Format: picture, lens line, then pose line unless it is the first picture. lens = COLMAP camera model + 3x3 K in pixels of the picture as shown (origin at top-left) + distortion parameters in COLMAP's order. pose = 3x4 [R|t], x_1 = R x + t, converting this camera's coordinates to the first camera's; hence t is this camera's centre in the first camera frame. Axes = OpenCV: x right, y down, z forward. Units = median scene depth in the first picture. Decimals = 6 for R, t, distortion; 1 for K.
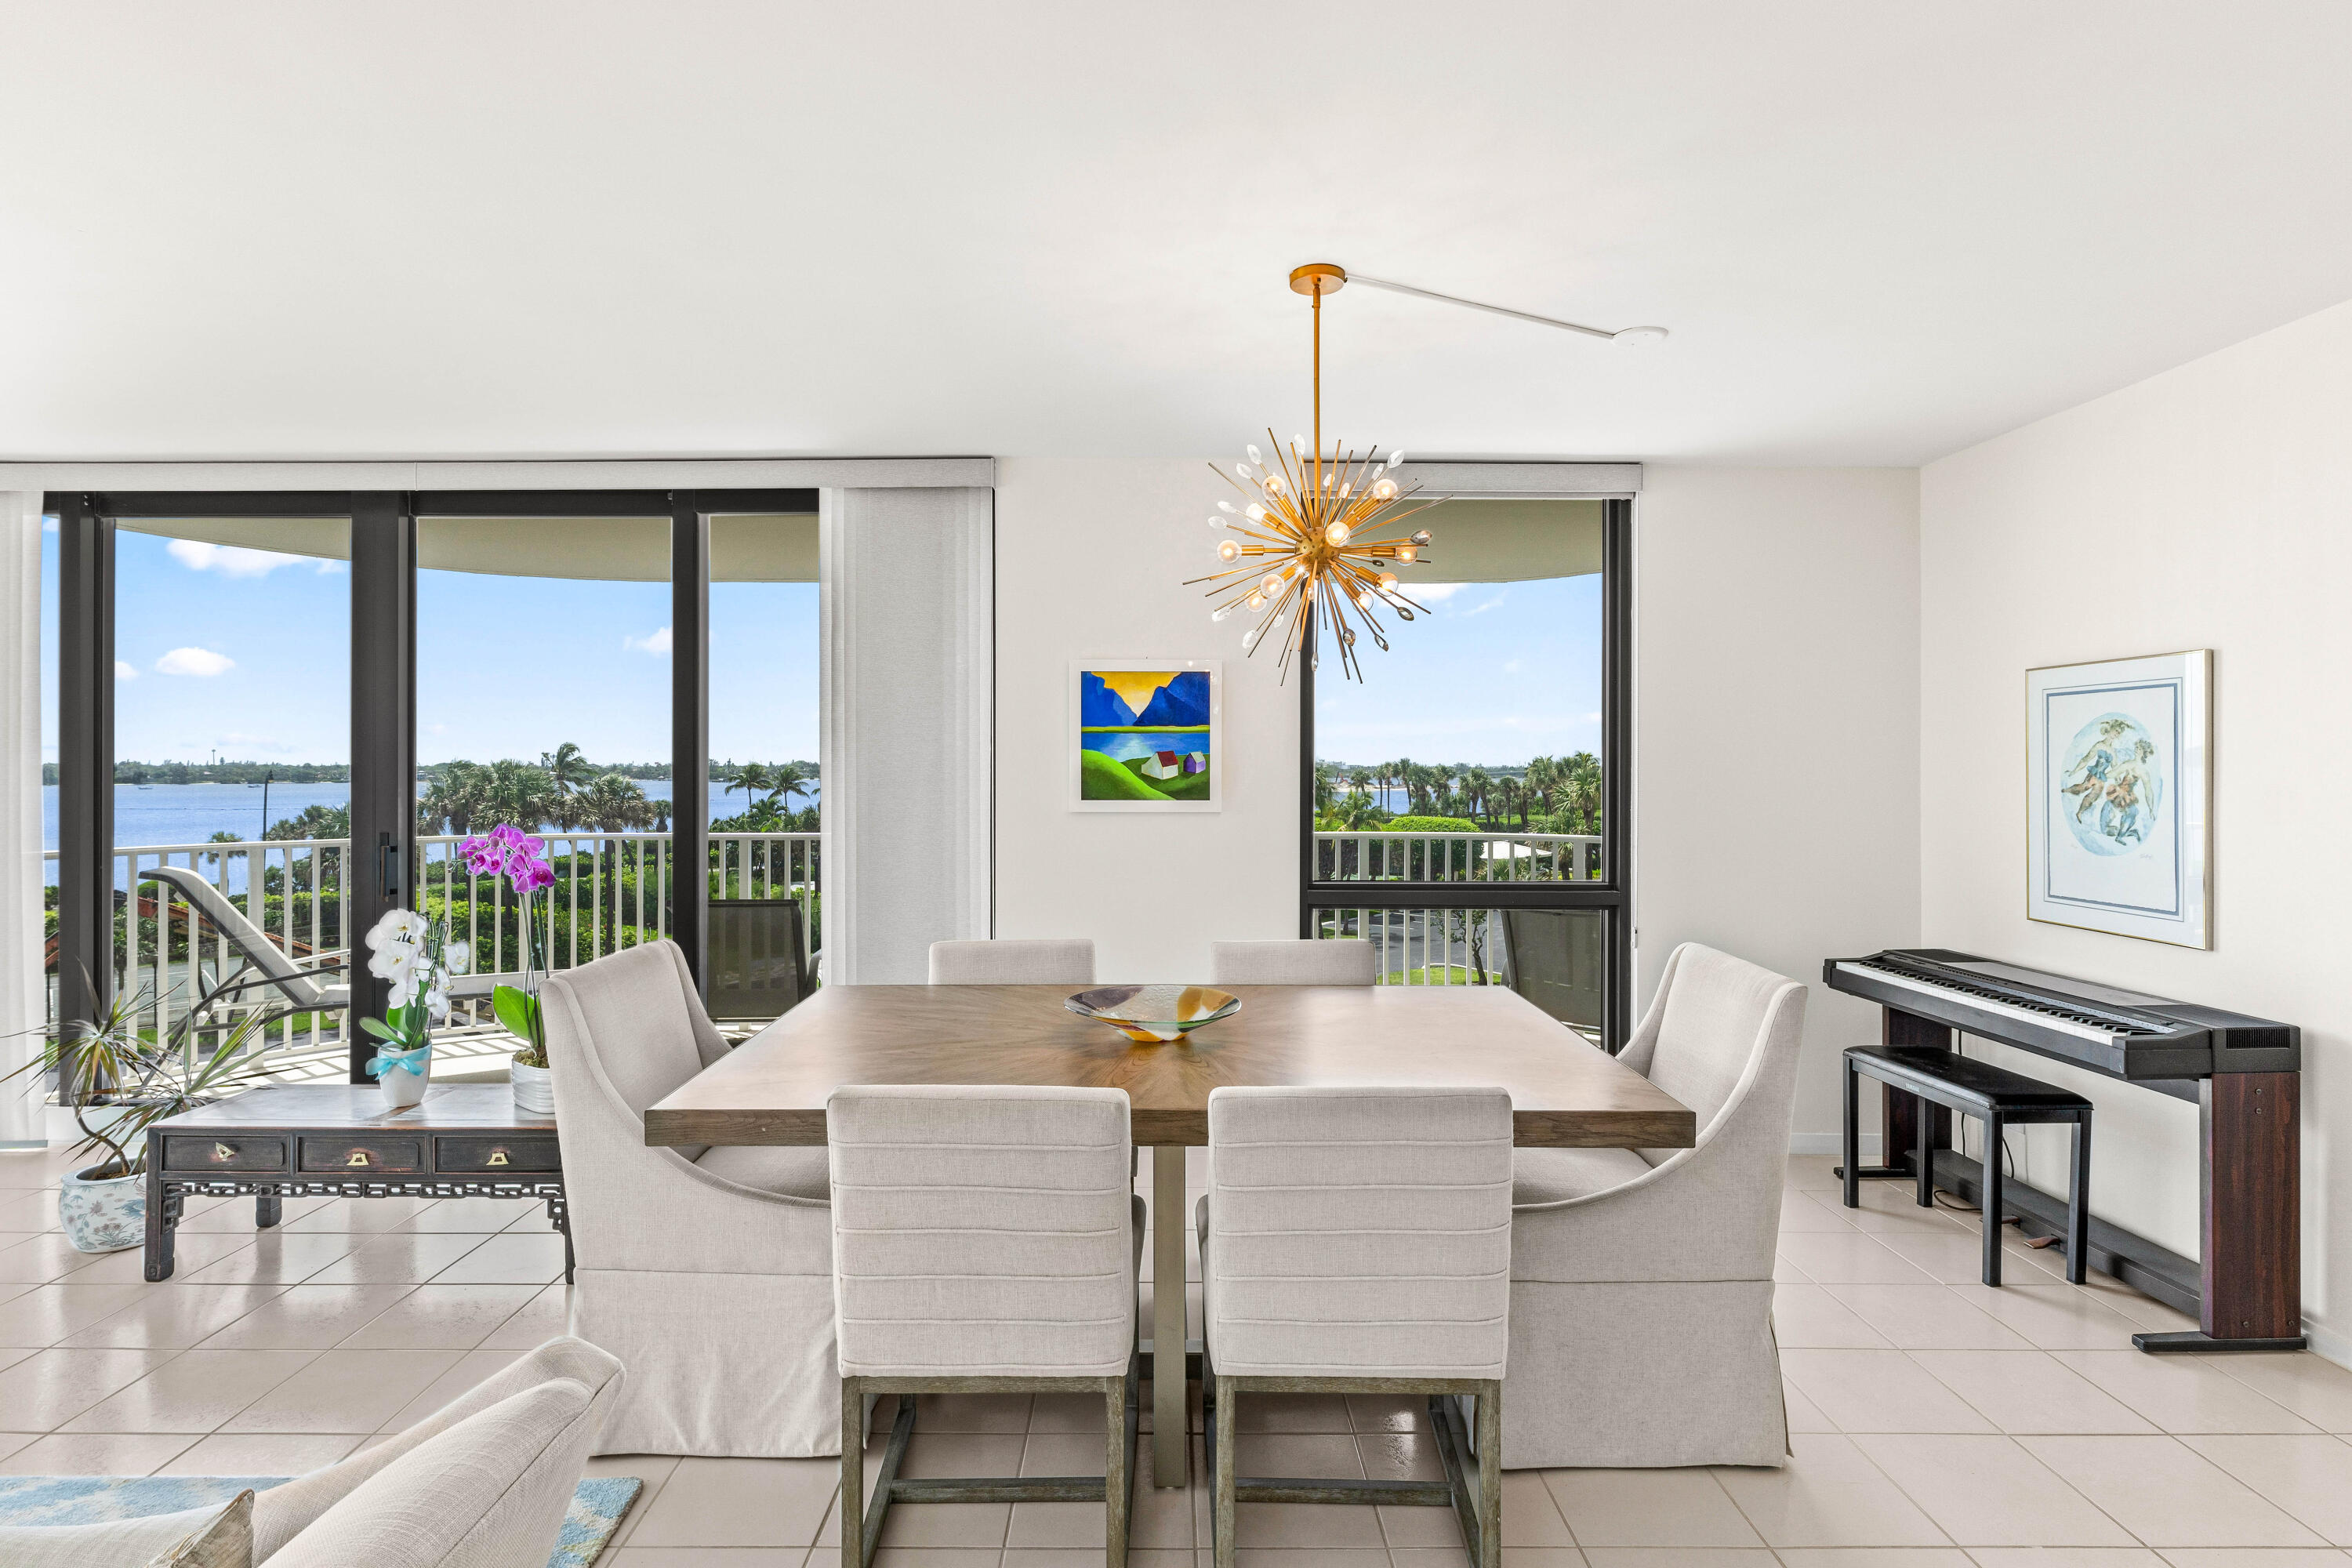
lens RADIAL K [[1145.8, 0, 1171.2], [0, 1145.8, 774.7], [0, 0, 1]] dist [-0.000636, -0.000323]
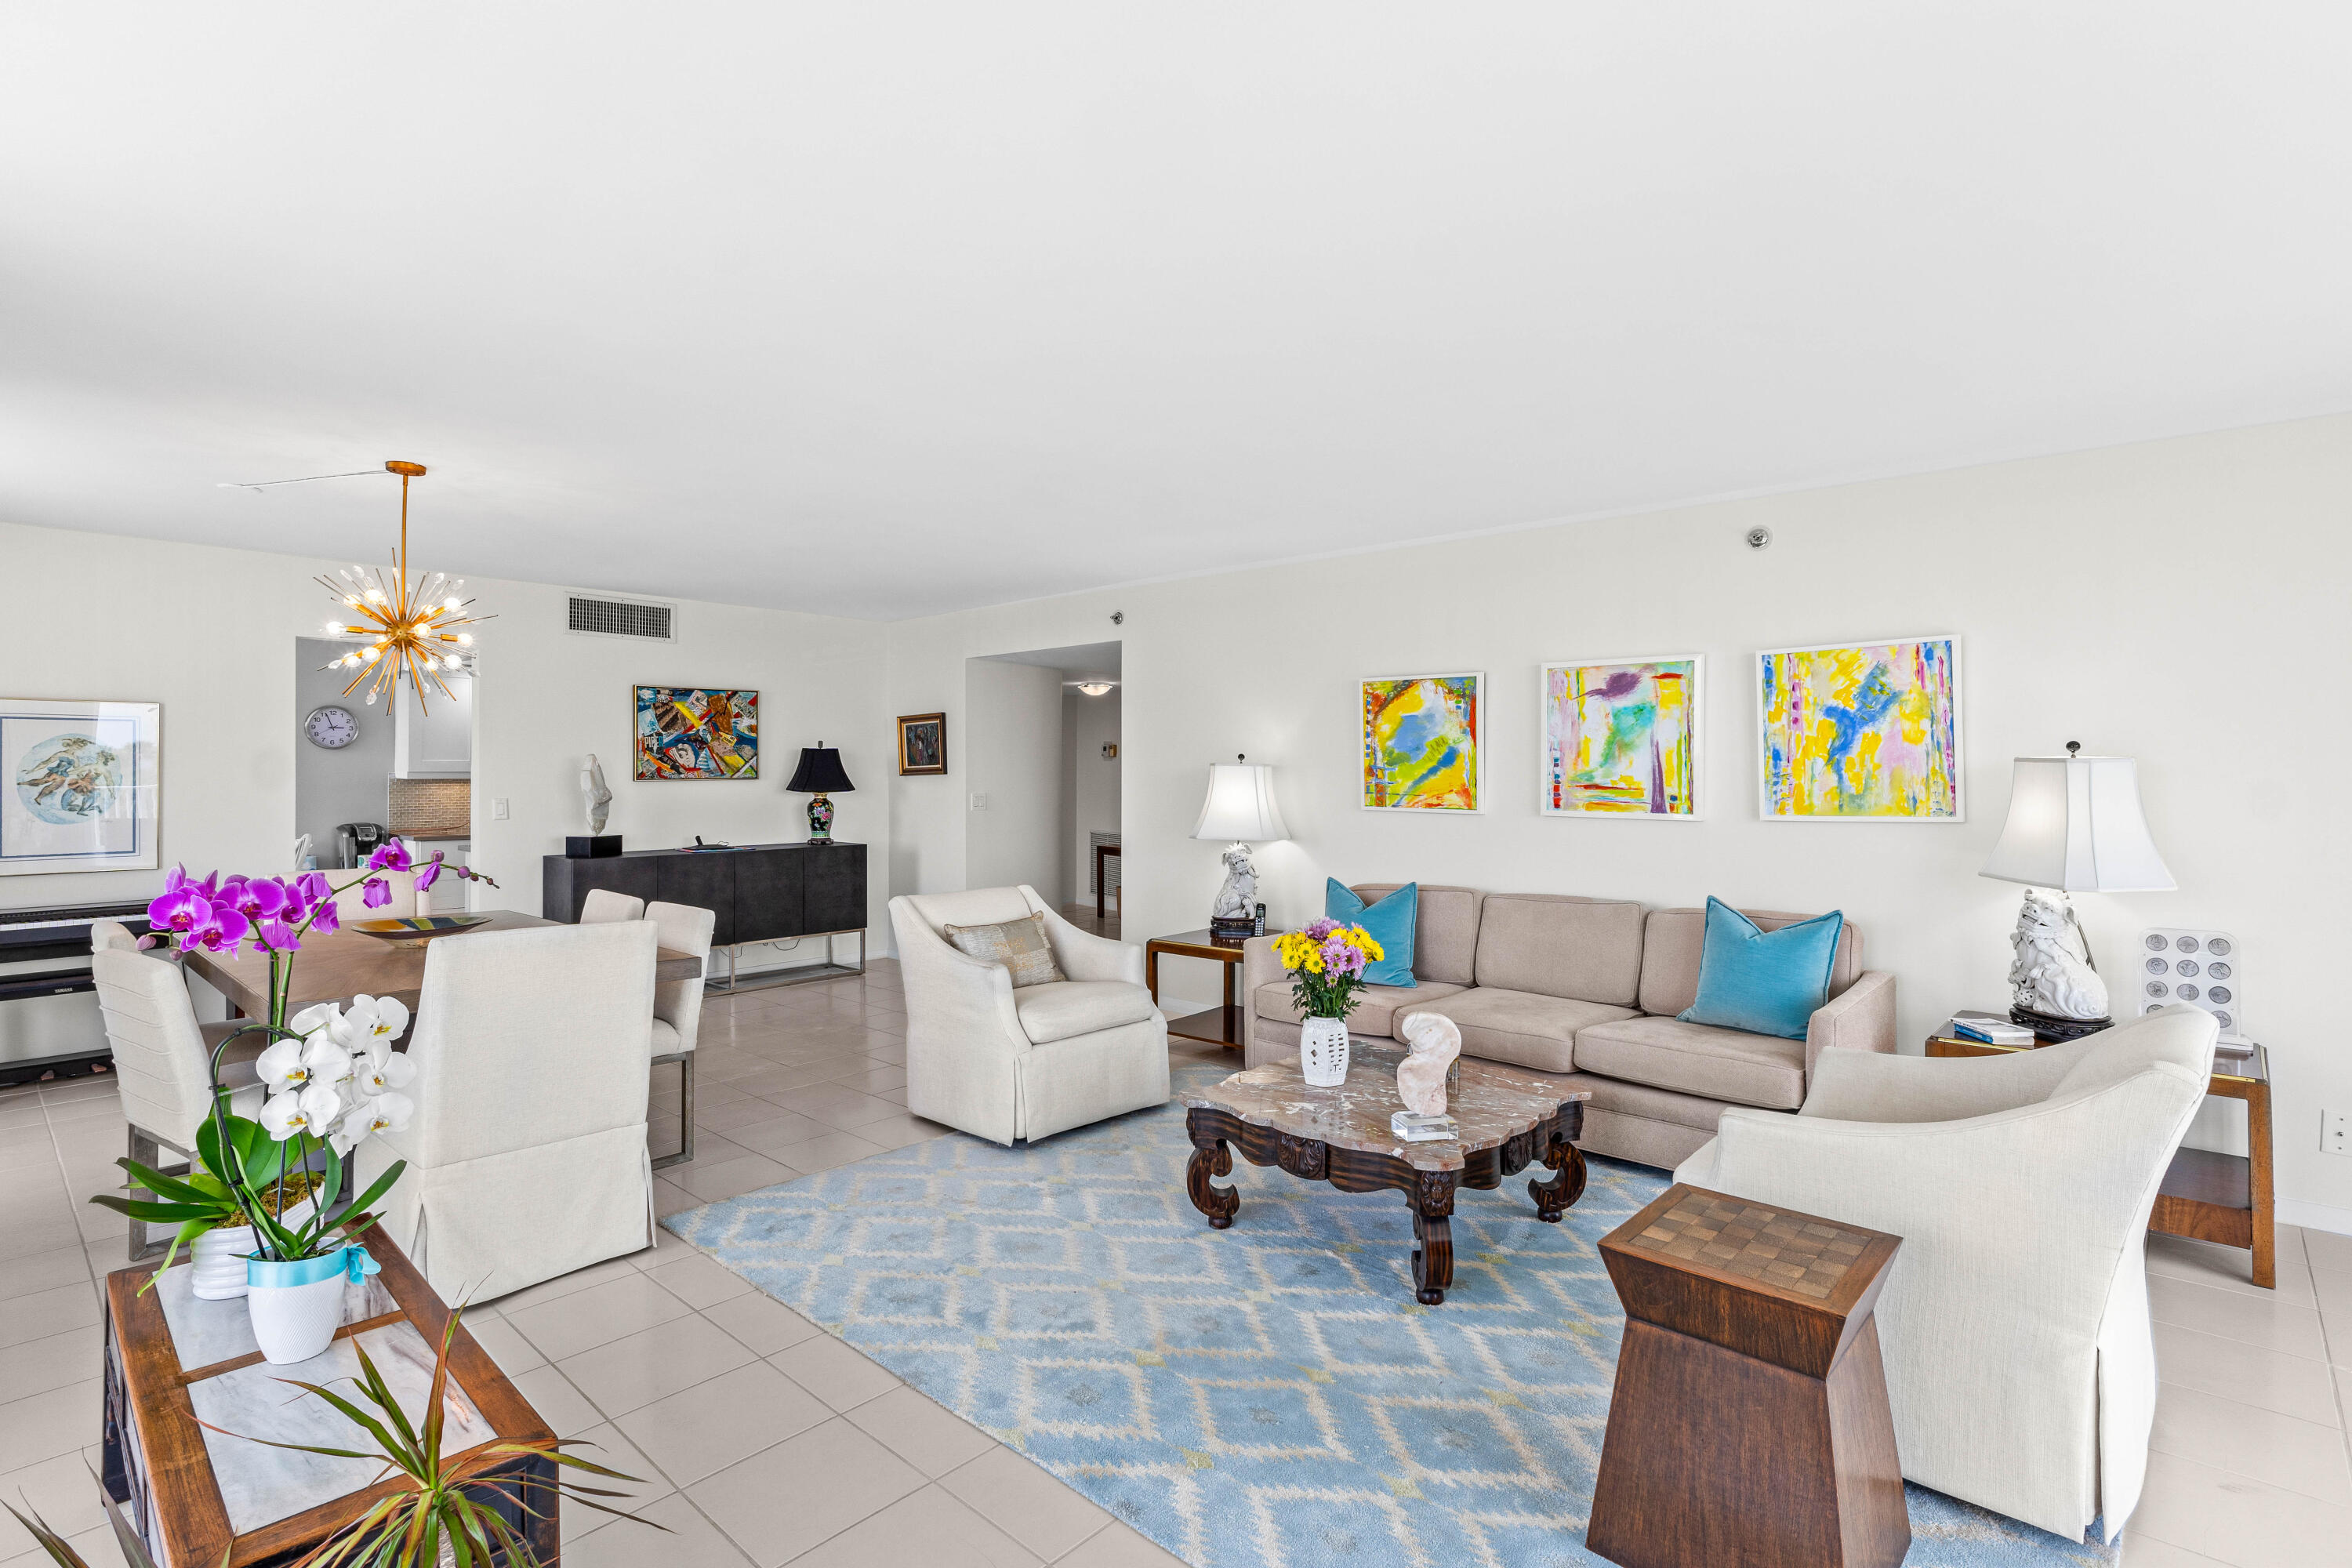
lens RADIAL K [[1129.3, 0, 1176.0], [0, 1129.3, 784.0], [0, 0, 1]] dist [-0.000290, -0.000064]
pose [[-0.739222, -0.008764, 0.673405, -1.763994], [-0.000369, 0.999920, 0.012609, -0.005860], [-0.673462, 0.009072, -0.739166, 1.454995]]
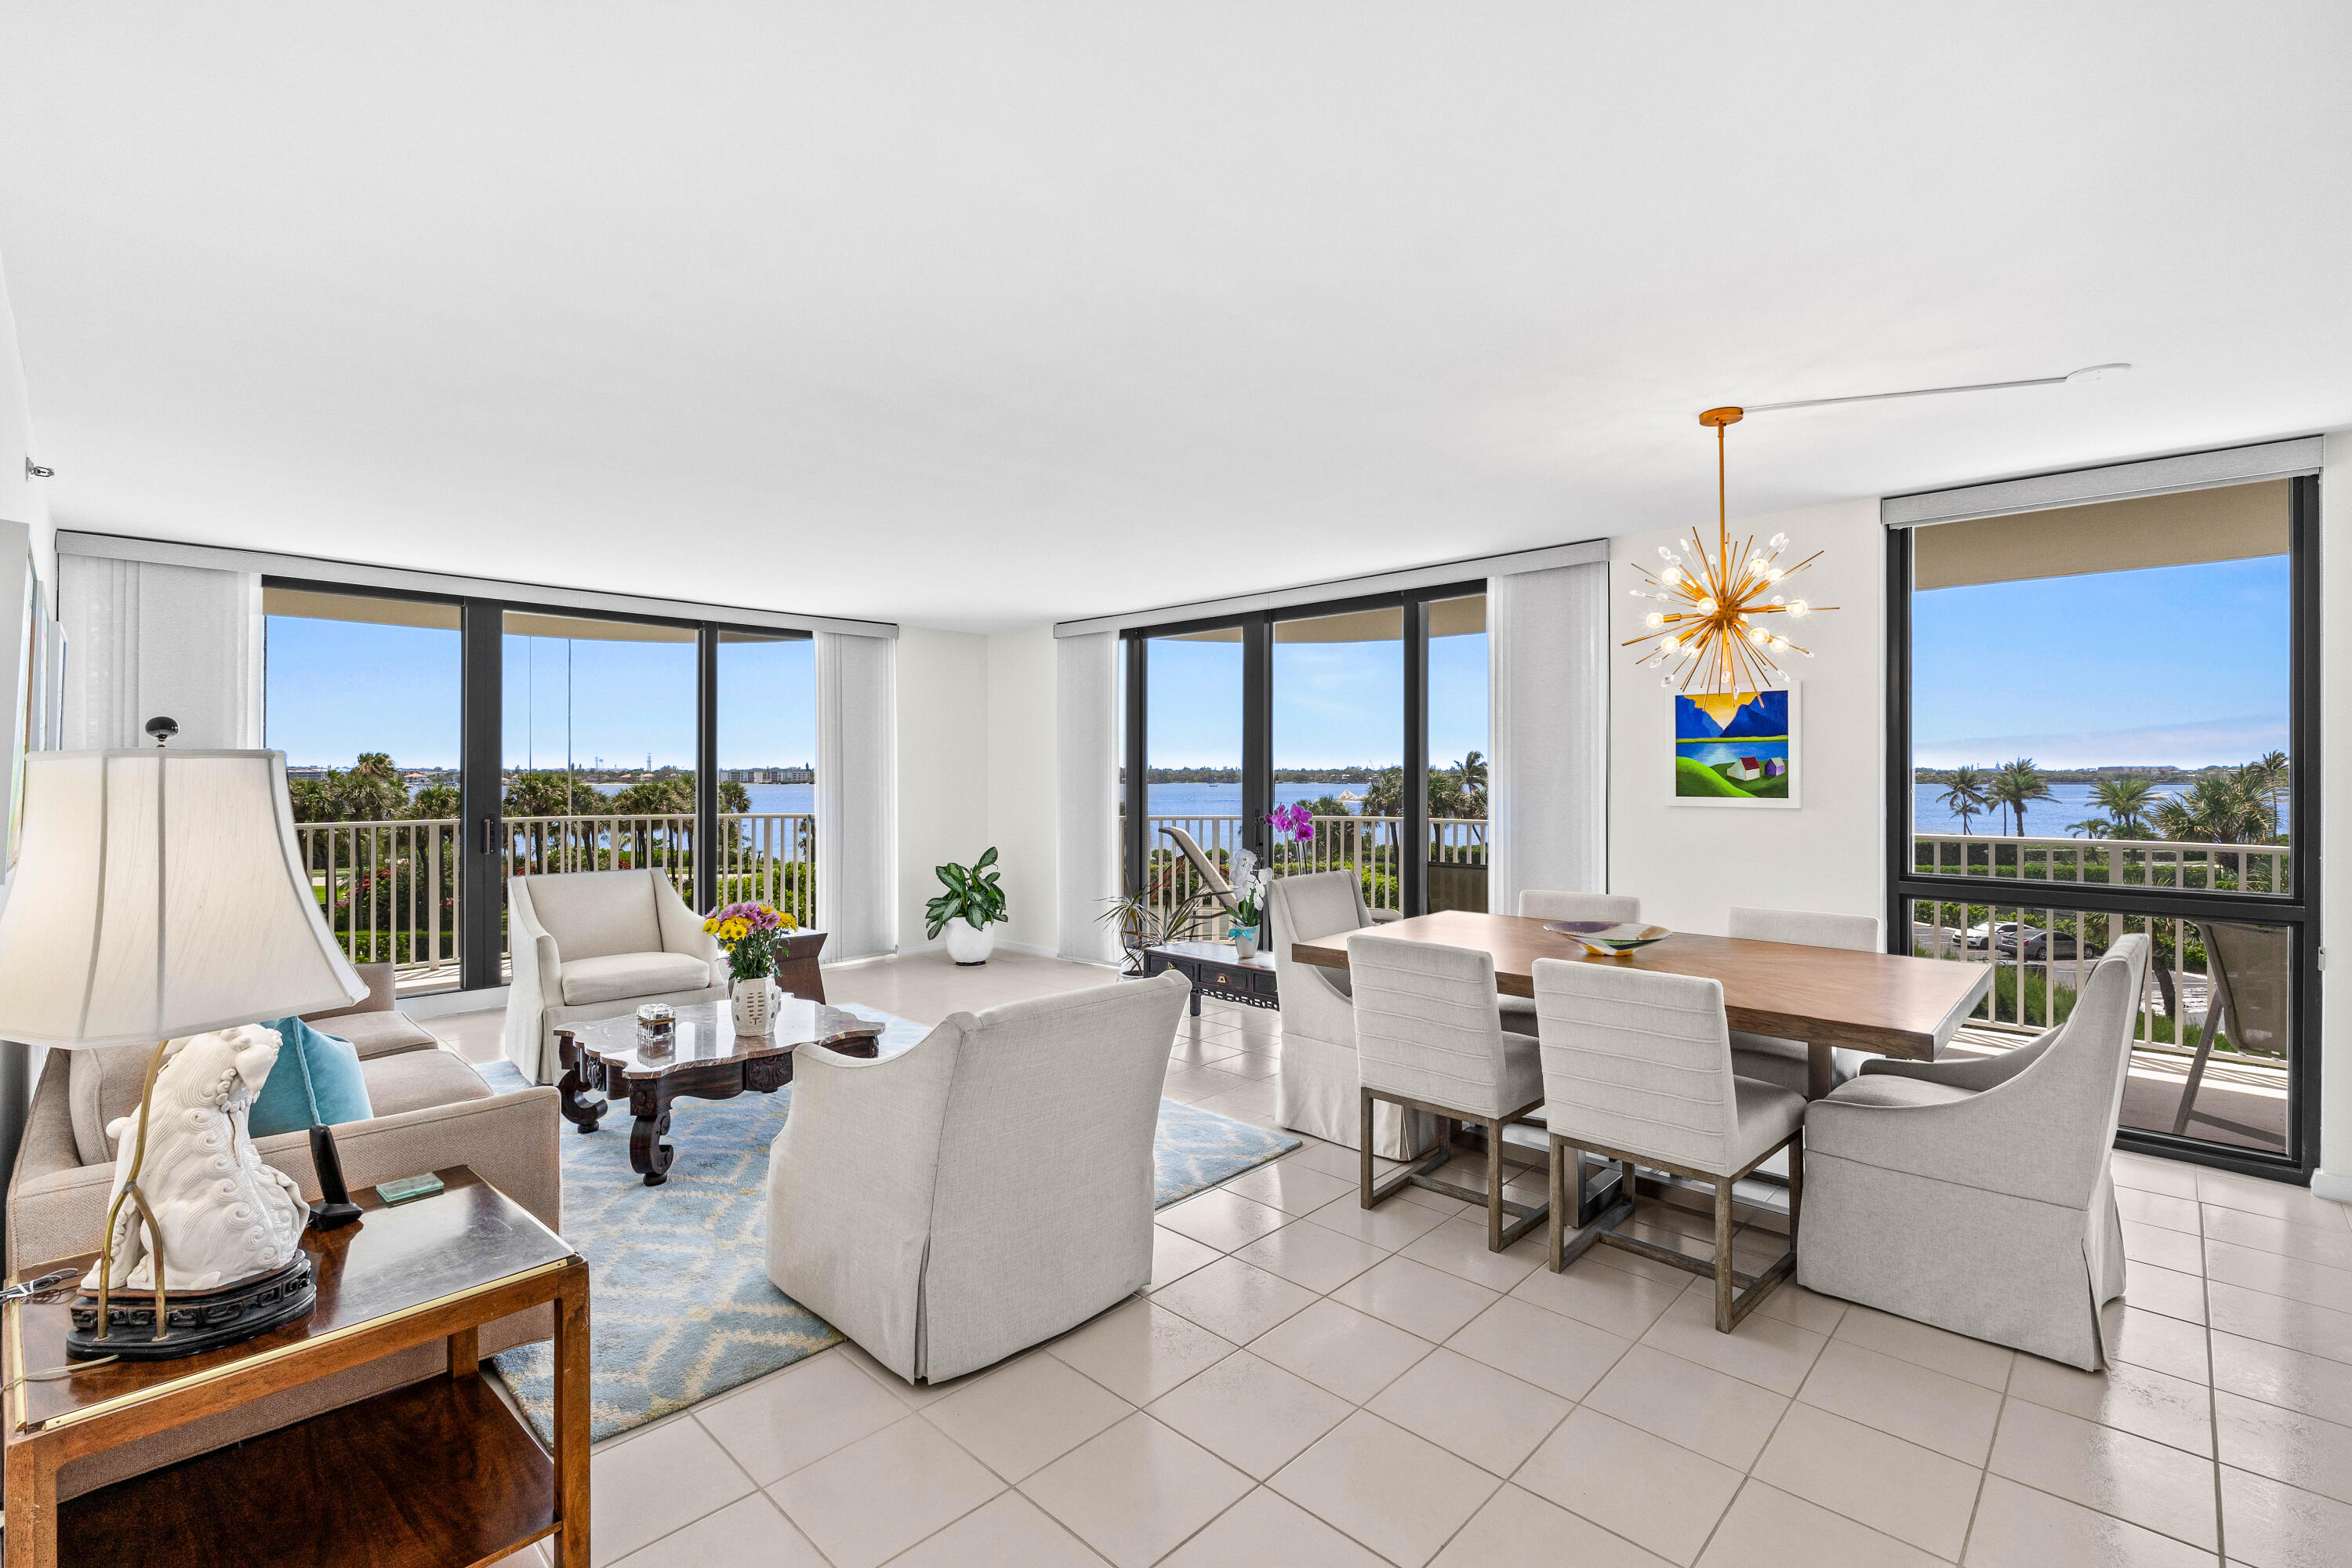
lens RADIAL K [[1040.6, 0, 1176.0], [0, 1040.6, 784.0], [0, 0, 1]] dist [-0.000140, 0.000056]
pose [[0.723971, 0.007441, -0.689790, 0.315684], [0.000340, 0.999938, 0.011145, -0.004694], [0.689830, -0.008303, 0.723923, -0.221900]]
